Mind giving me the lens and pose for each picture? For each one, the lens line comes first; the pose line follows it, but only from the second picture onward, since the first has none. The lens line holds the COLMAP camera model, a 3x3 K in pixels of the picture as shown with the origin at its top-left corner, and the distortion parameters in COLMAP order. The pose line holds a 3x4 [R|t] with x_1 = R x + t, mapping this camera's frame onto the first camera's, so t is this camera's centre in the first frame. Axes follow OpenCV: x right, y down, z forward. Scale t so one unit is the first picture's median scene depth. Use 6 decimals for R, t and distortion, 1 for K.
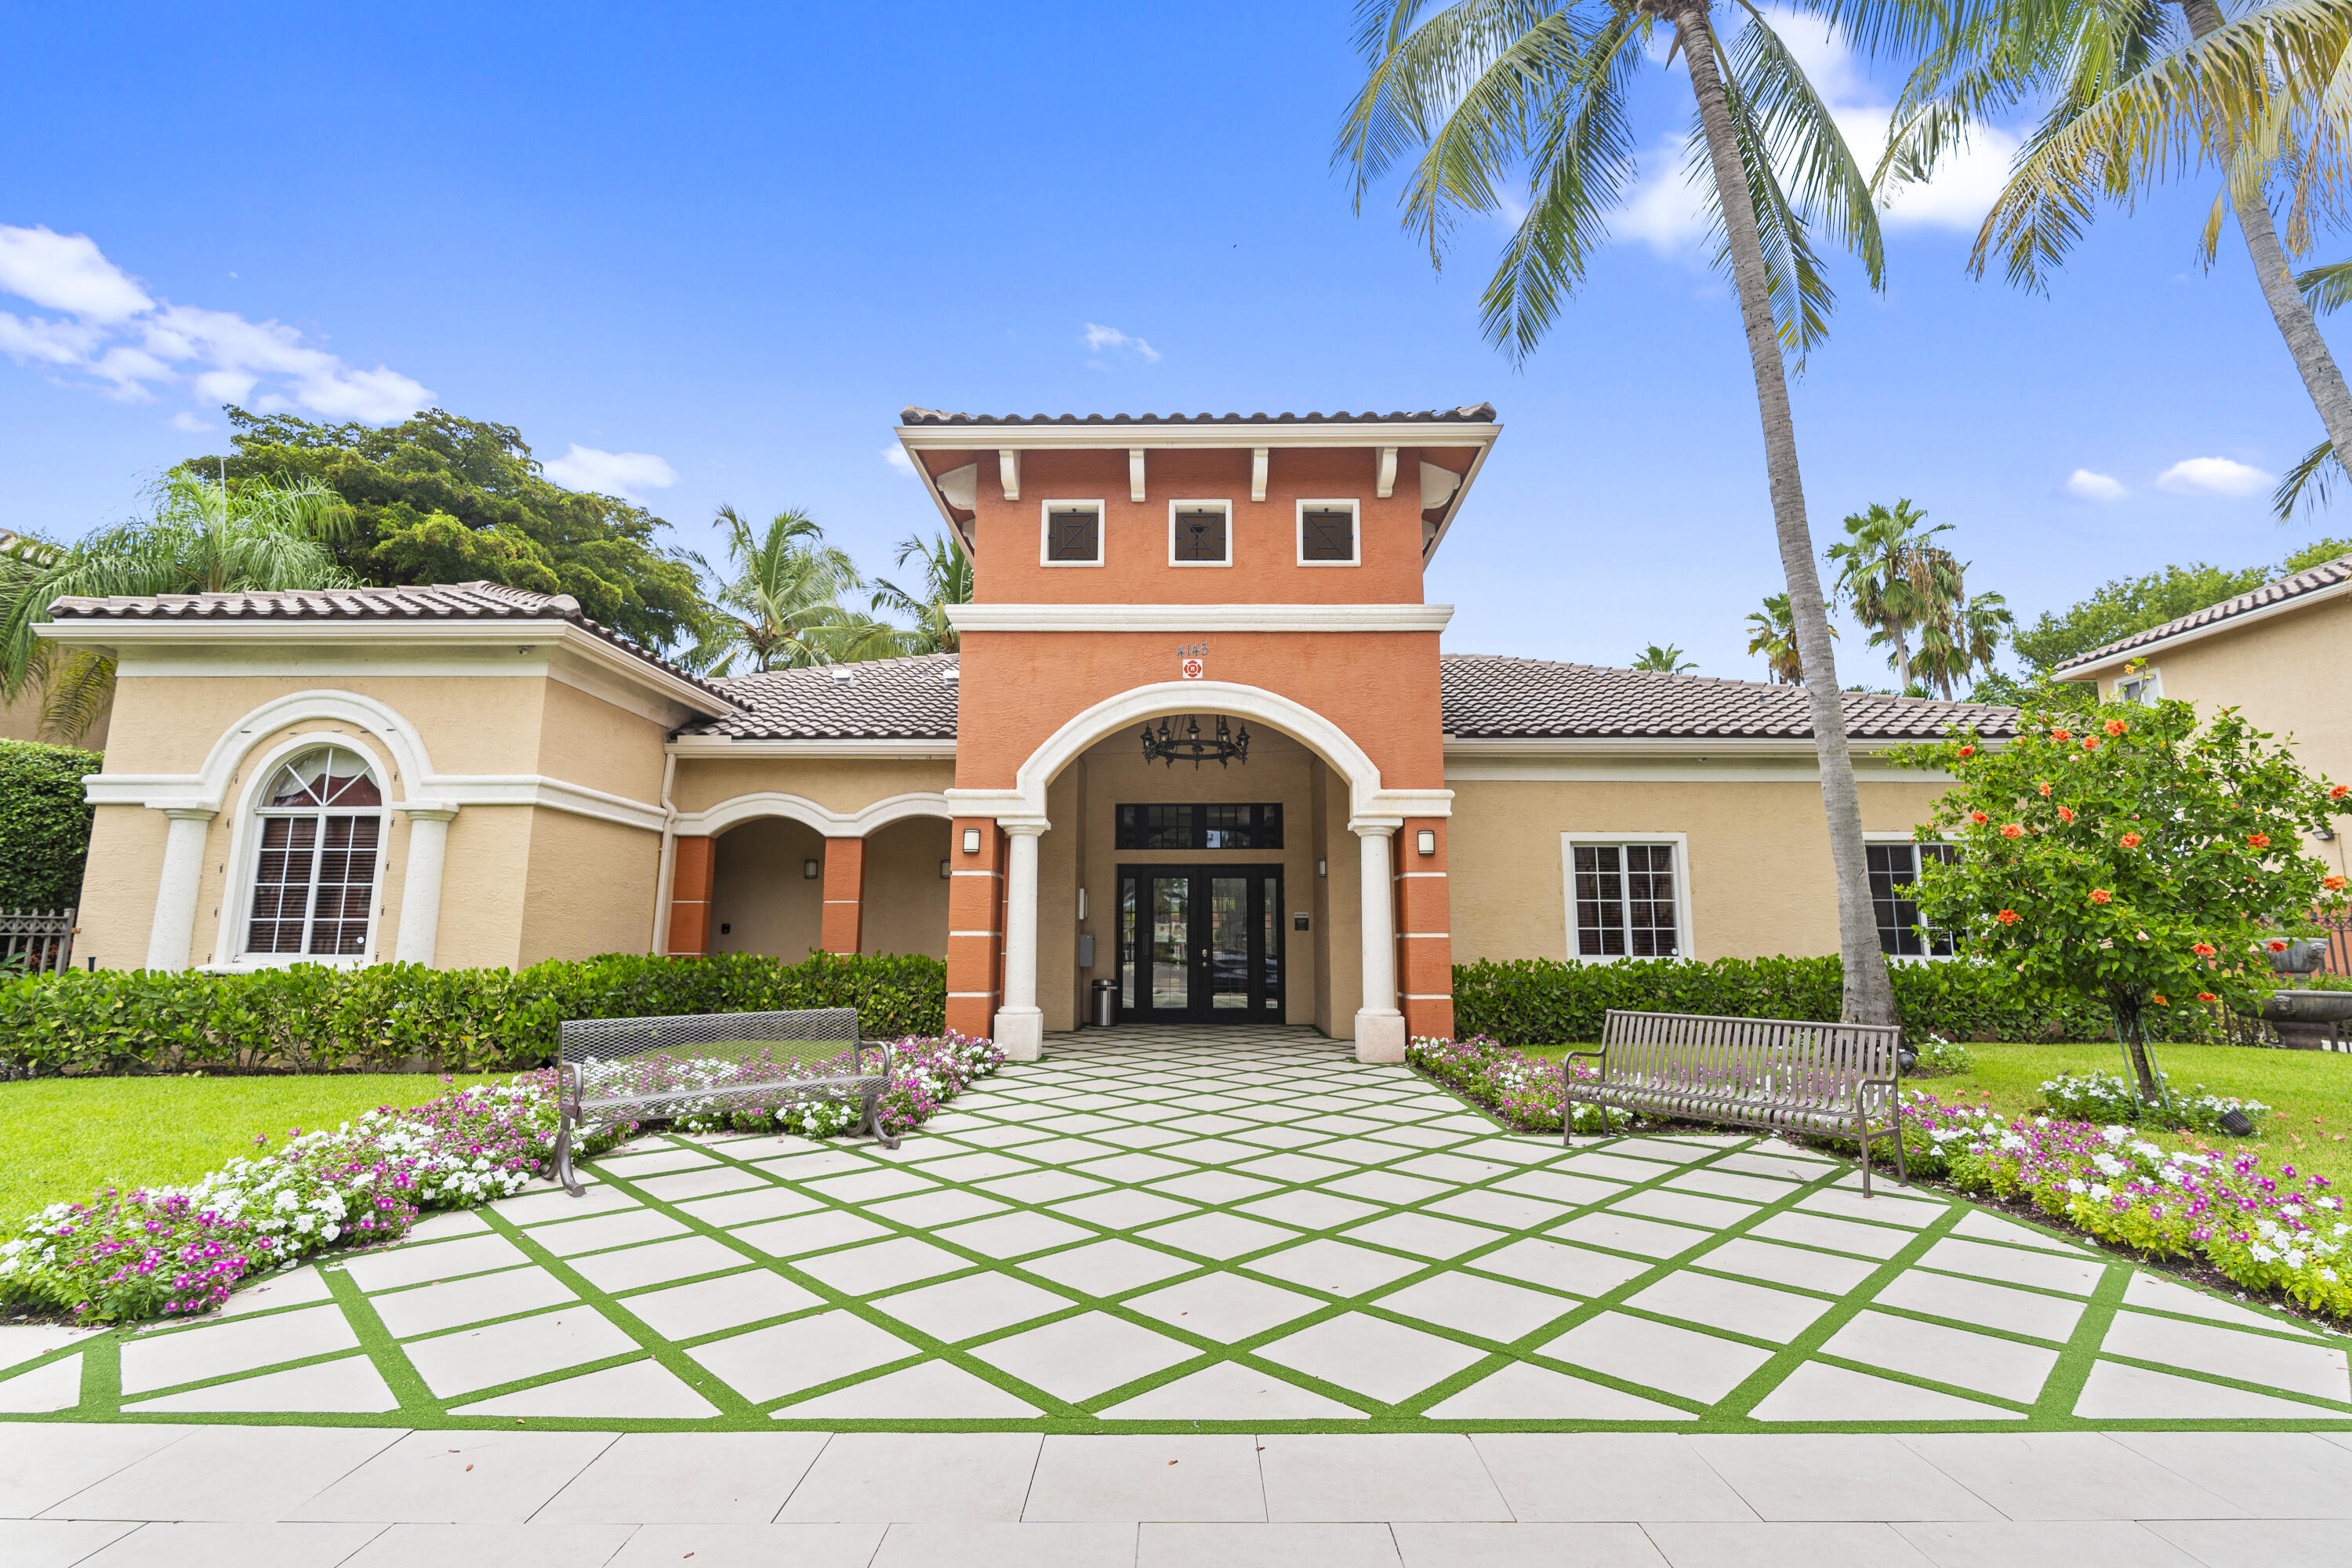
lens RADIAL K [[1065.1, 0, 1176.4], [0, 1065.1, 773.8], [0, 0, 1]] dist [-0.004480, 0.000927]
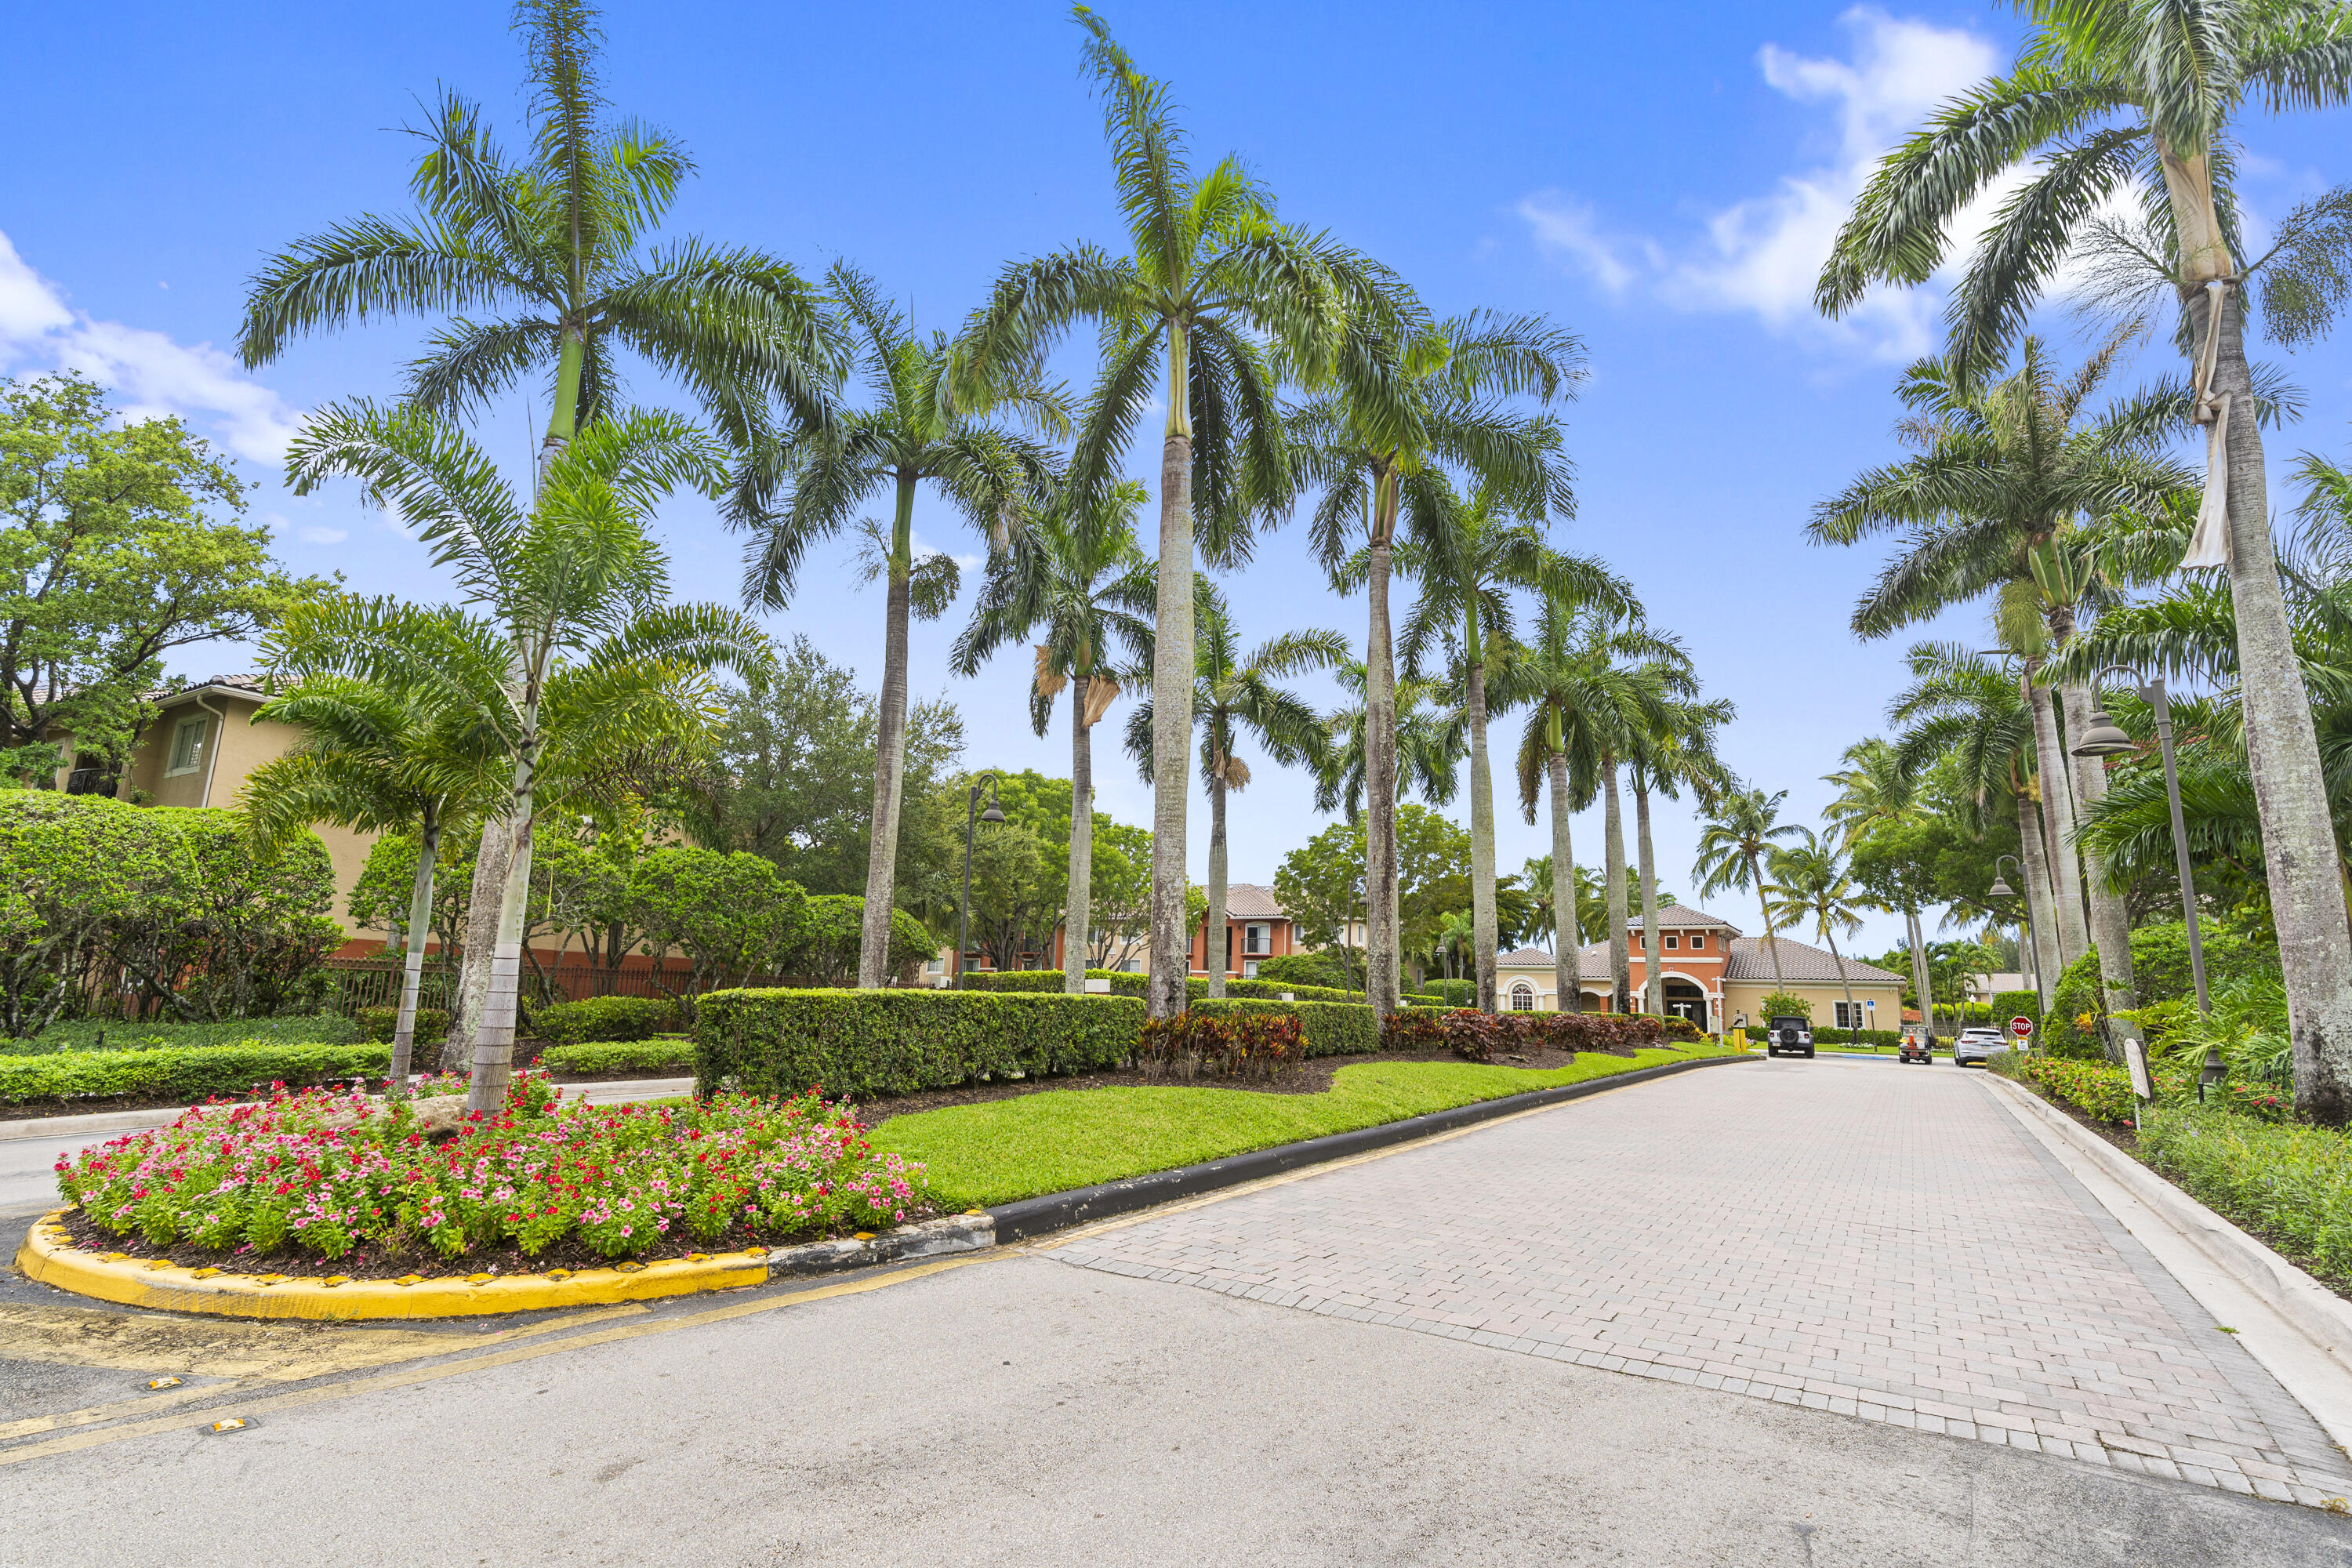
lens RADIAL K [[1098.4, 0, 1173.7], [0, 1098.4, 765.6], [0, 0, 1]] dist [-0.017986, 0.009887]
pose [[0.838634, -0.093880, -0.536544, 1.044727], [0.060443, 0.994991, -0.079622, -0.892171], [0.541331, 0.034343, 0.840108, -5.416220]]
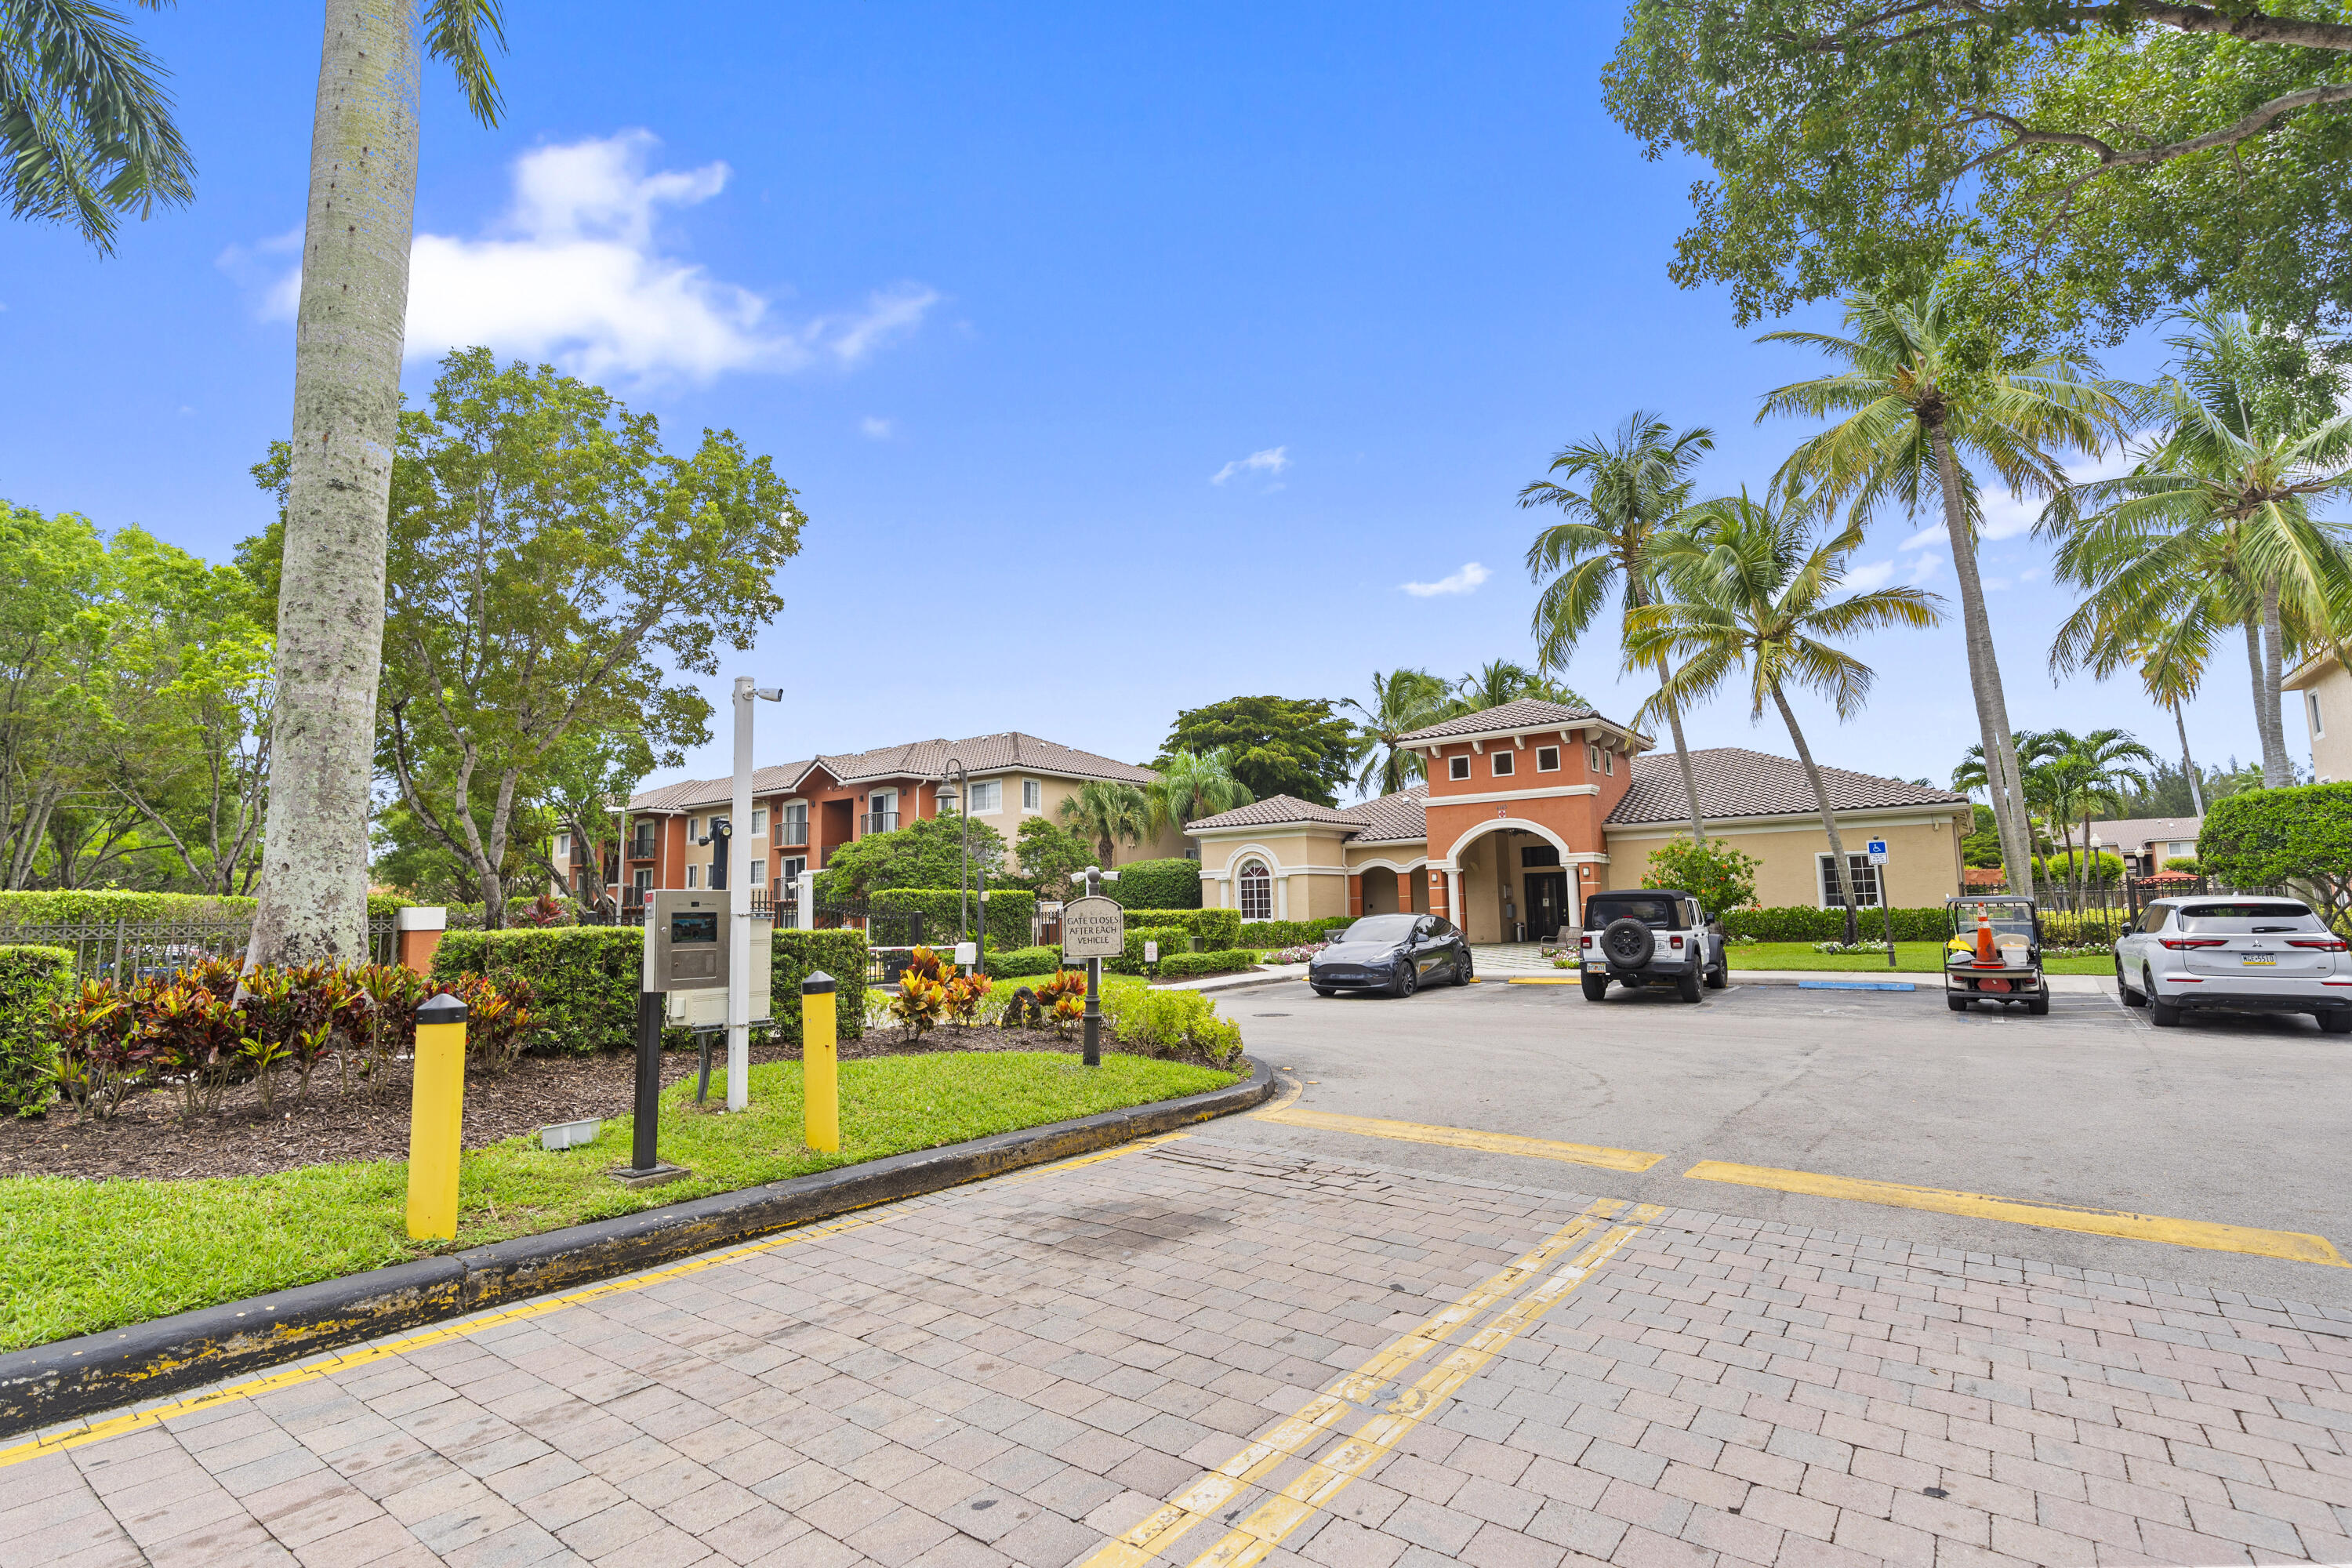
lens RADIAL K [[1065.1, 0, 1176.4], [0, 1065.1, 773.8], [0, 0, 1]] dist [-0.004480, 0.000927]
pose [[0.803960, -0.098109, -0.586535, 1.061196], [0.121166, 0.992632, 0.000044, -0.330405], [0.582209, -0.071103, 0.809924, -1.929589]]
